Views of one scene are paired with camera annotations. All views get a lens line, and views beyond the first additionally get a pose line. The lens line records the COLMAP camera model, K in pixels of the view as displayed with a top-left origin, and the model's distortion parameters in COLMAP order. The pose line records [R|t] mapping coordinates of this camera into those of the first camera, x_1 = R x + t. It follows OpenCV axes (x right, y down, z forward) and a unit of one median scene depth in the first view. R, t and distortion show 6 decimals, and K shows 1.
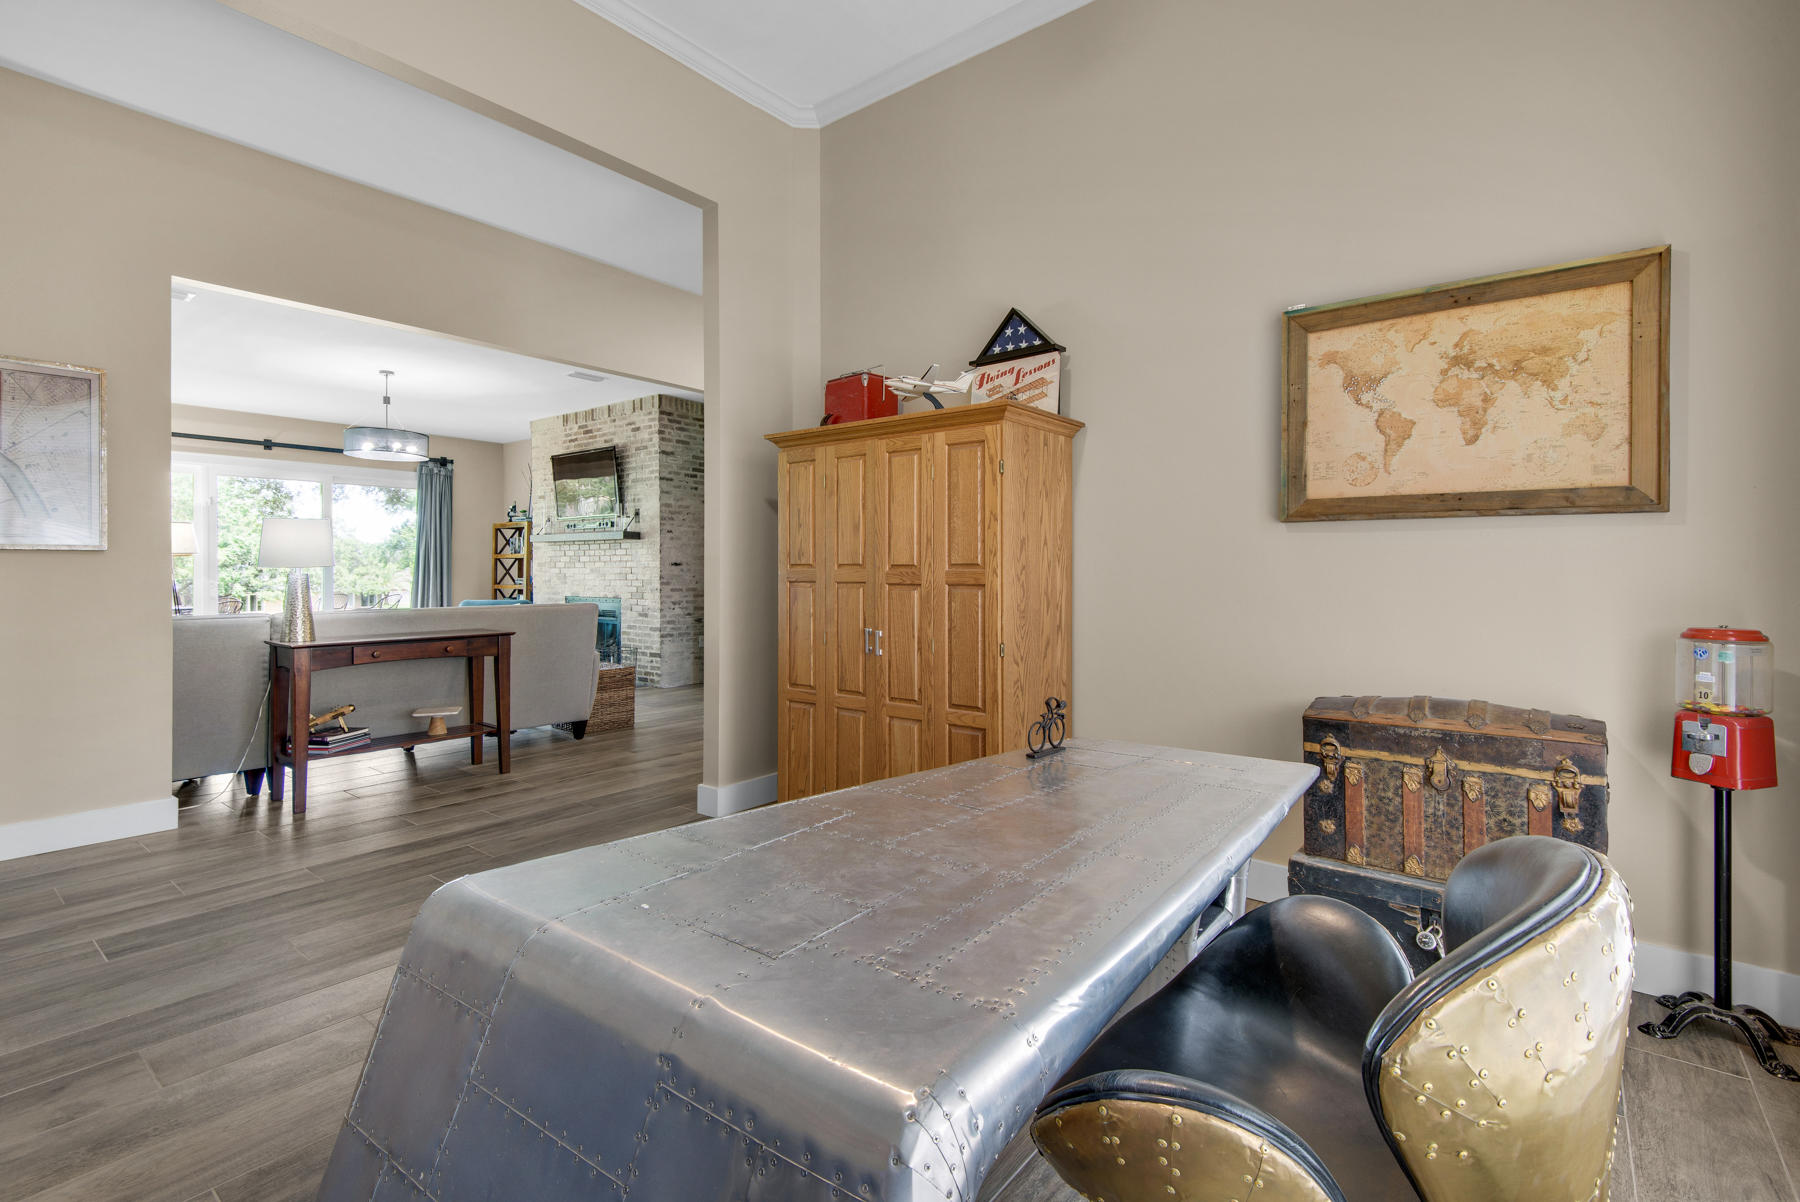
lens RADIAL K [[820.4, 0, 896.0], [0, 820.4, 571.2], [0, 0, 1]] dist [0.025893, -0.000008]
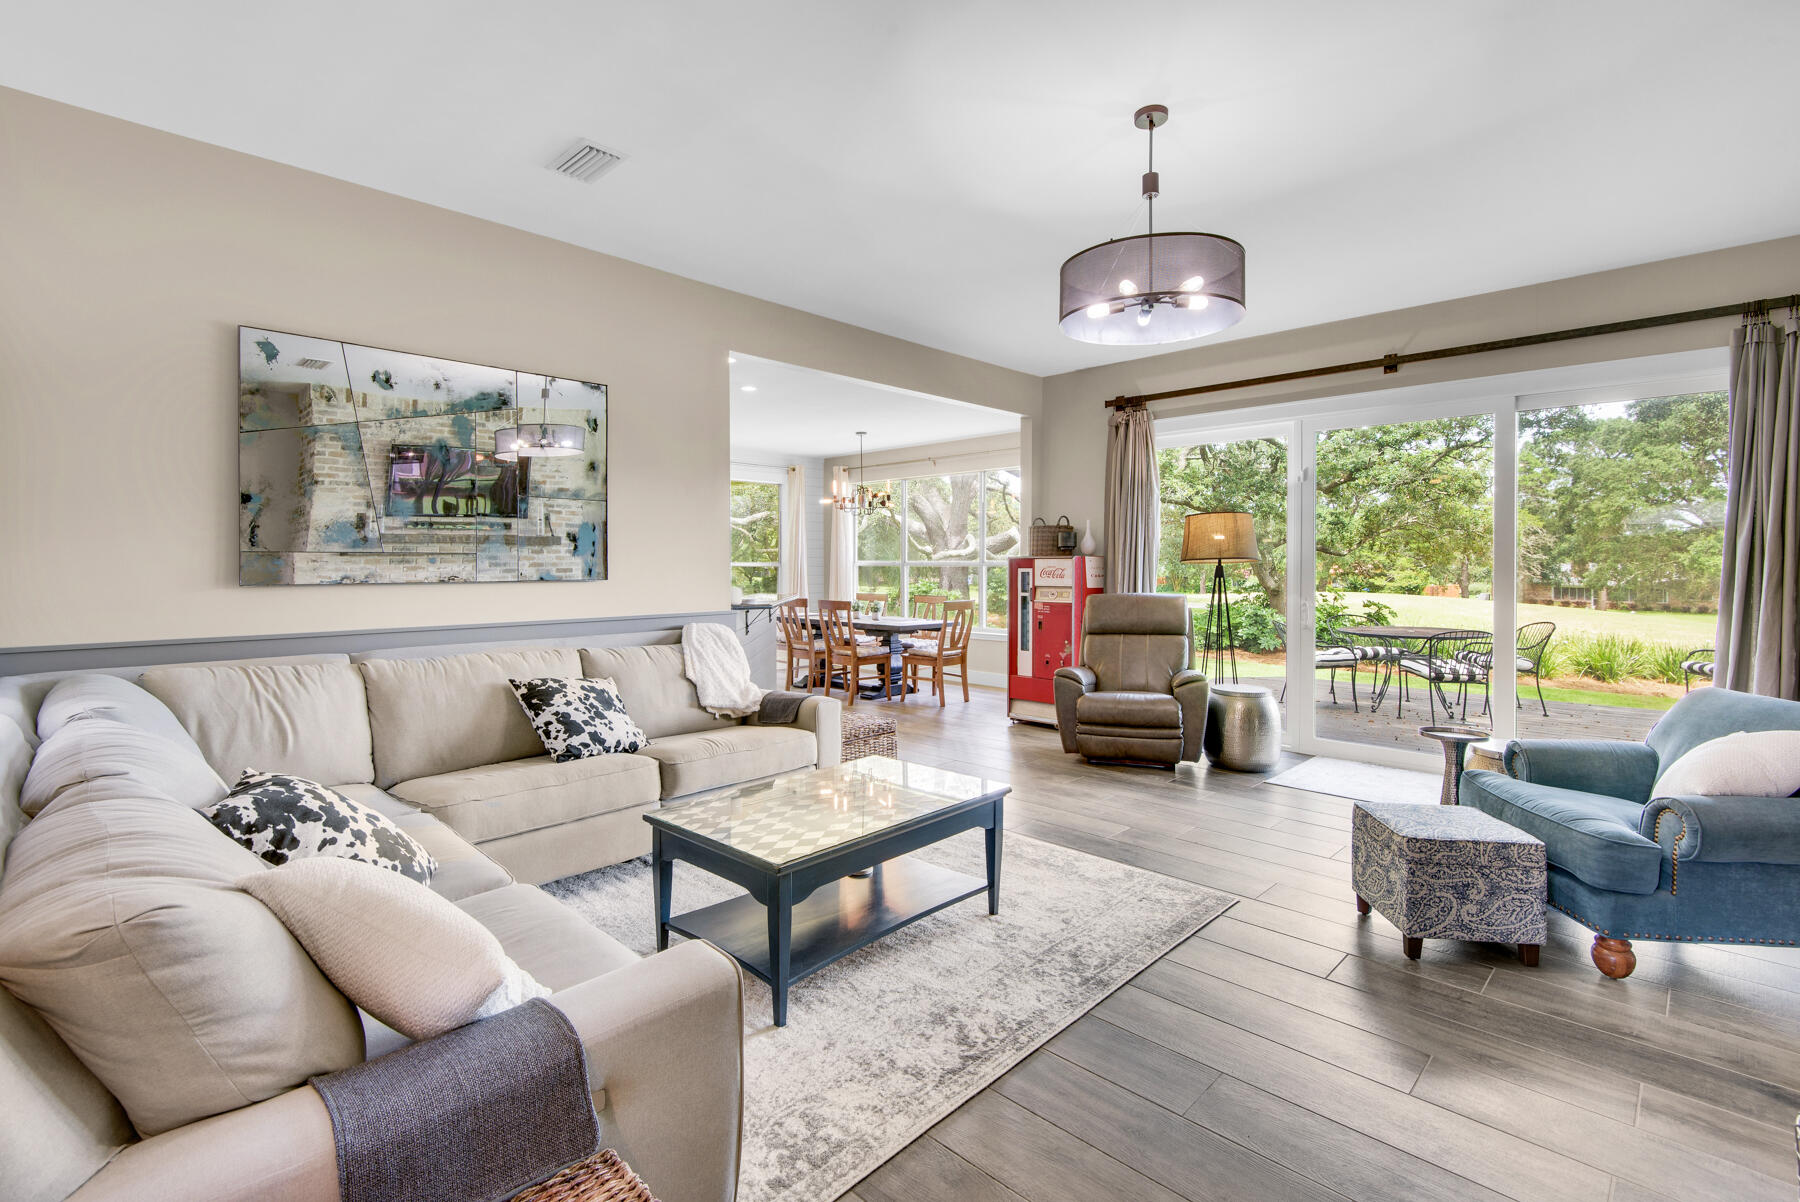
lens RADIAL K [[826.6, 0, 890.2], [0, 826.6, 567.5], [0, 0, 1]] dist [0.021545, -0.006201]
pose [[-0.098512, 0.010339, -0.995082, -0.155669], [-0.004656, 0.999930, 0.010850, -0.016949], [0.995125, 0.005702, -0.098457, 0.746191]]
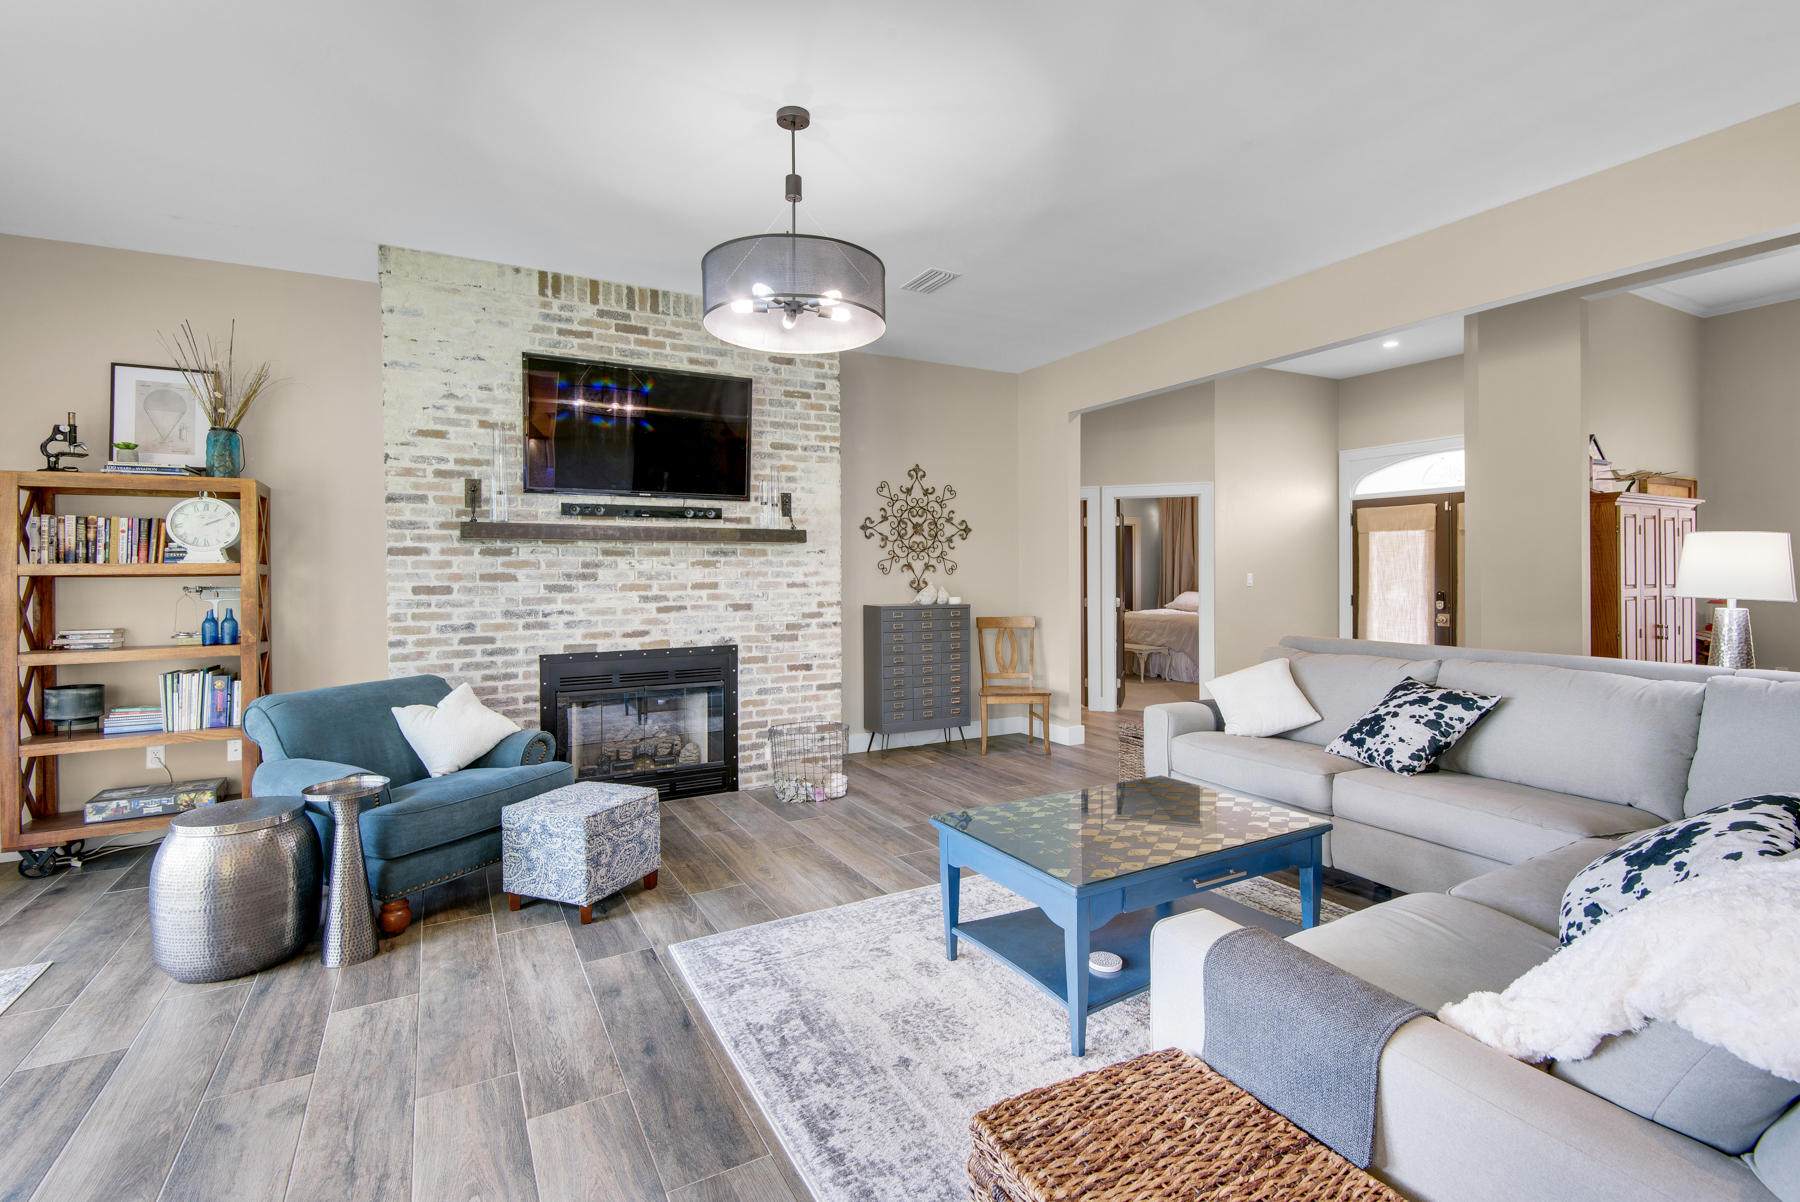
lens RADIAL K [[820.4, 0, 896.0], [0, 820.4, 571.2], [0, 0, 1]] dist [0.025893, -0.000008]
pose [[0.375948, 0.001998, 0.926639, -0.792730], [0.011247, 0.999914, -0.006719, -0.012361], [-0.926573, 0.012948, 0.375893, 0.657714]]
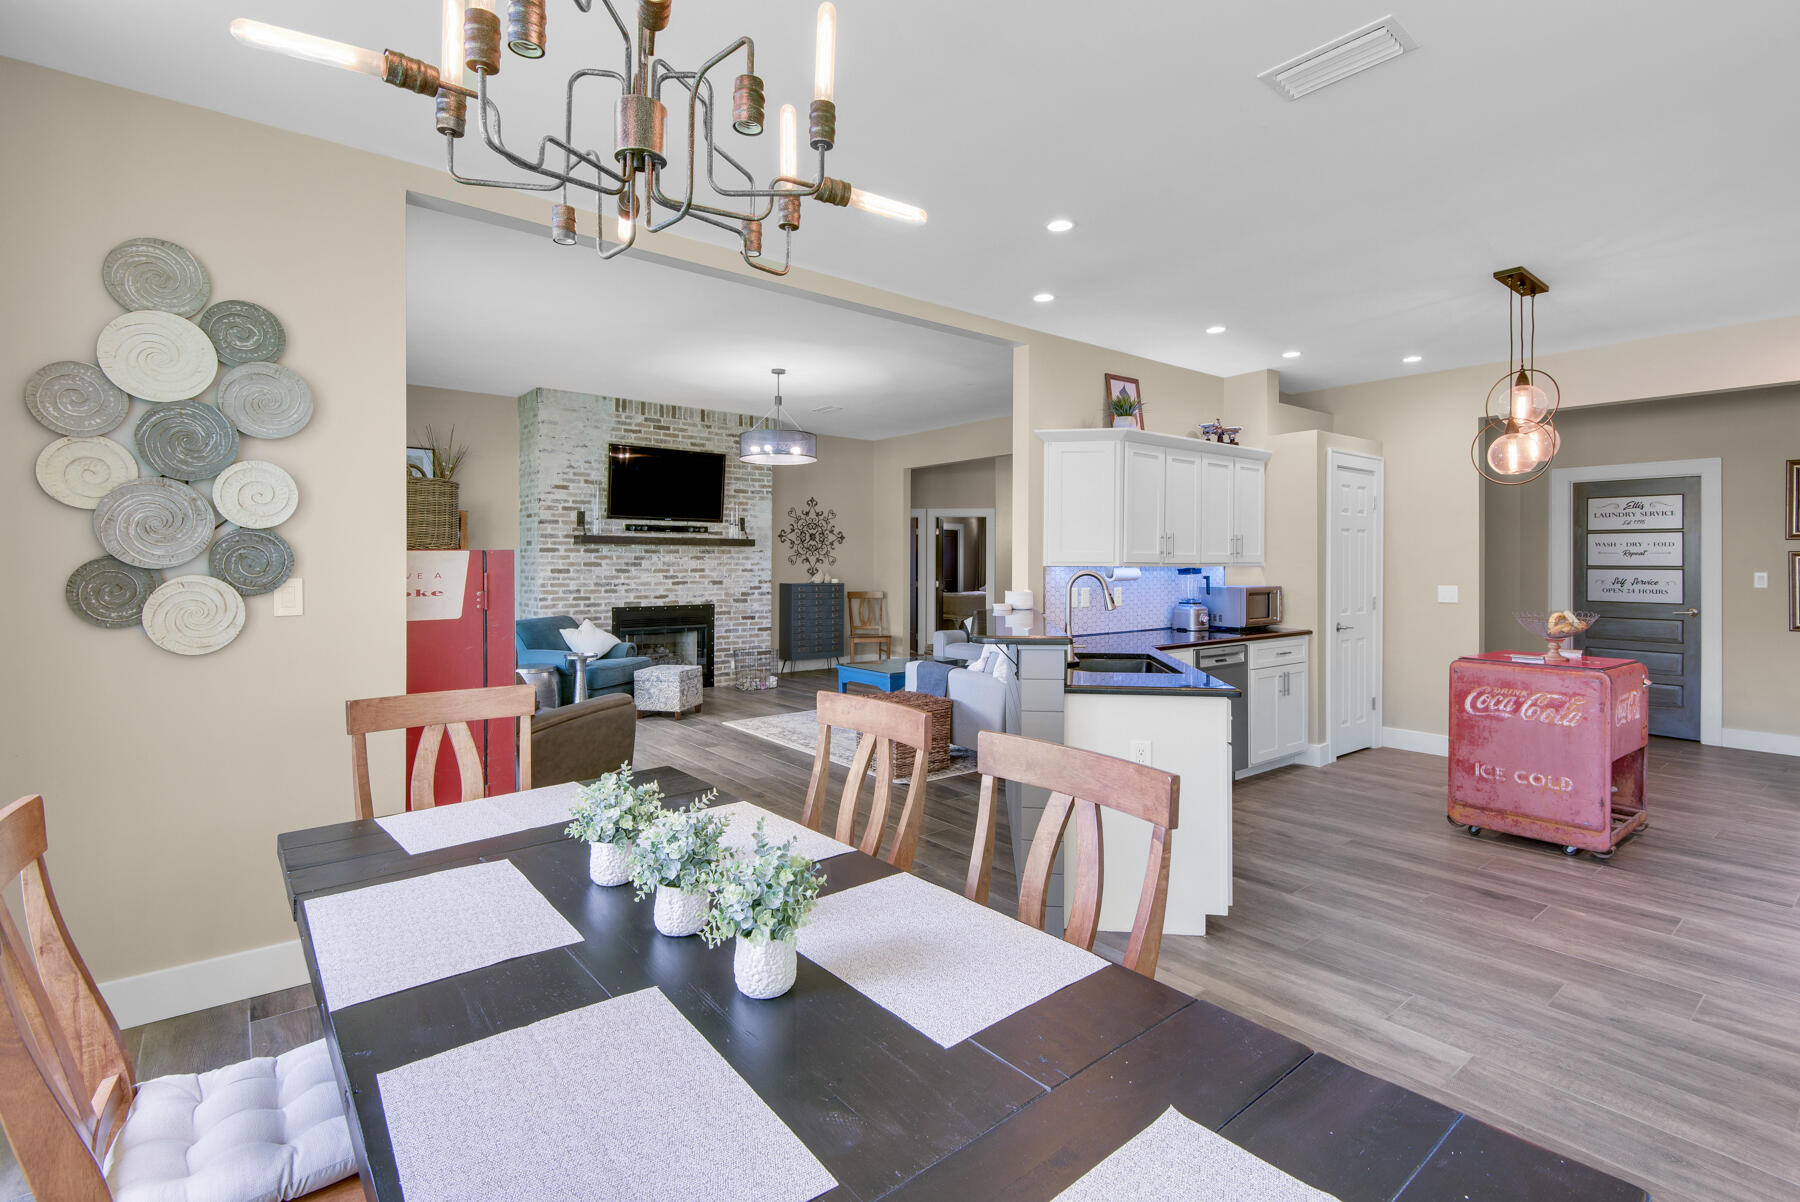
lens RADIAL K [[820.4, 0, 896.0], [0, 820.4, 571.2], [0, 0, 1]] dist [0.025893, -0.000008]
pose [[0.211117, -0.006108, 0.977442, -1.232947], [0.003027, 0.999980, 0.005595, -0.011289], [-0.977456, 0.001777, 0.211132, 0.547697]]
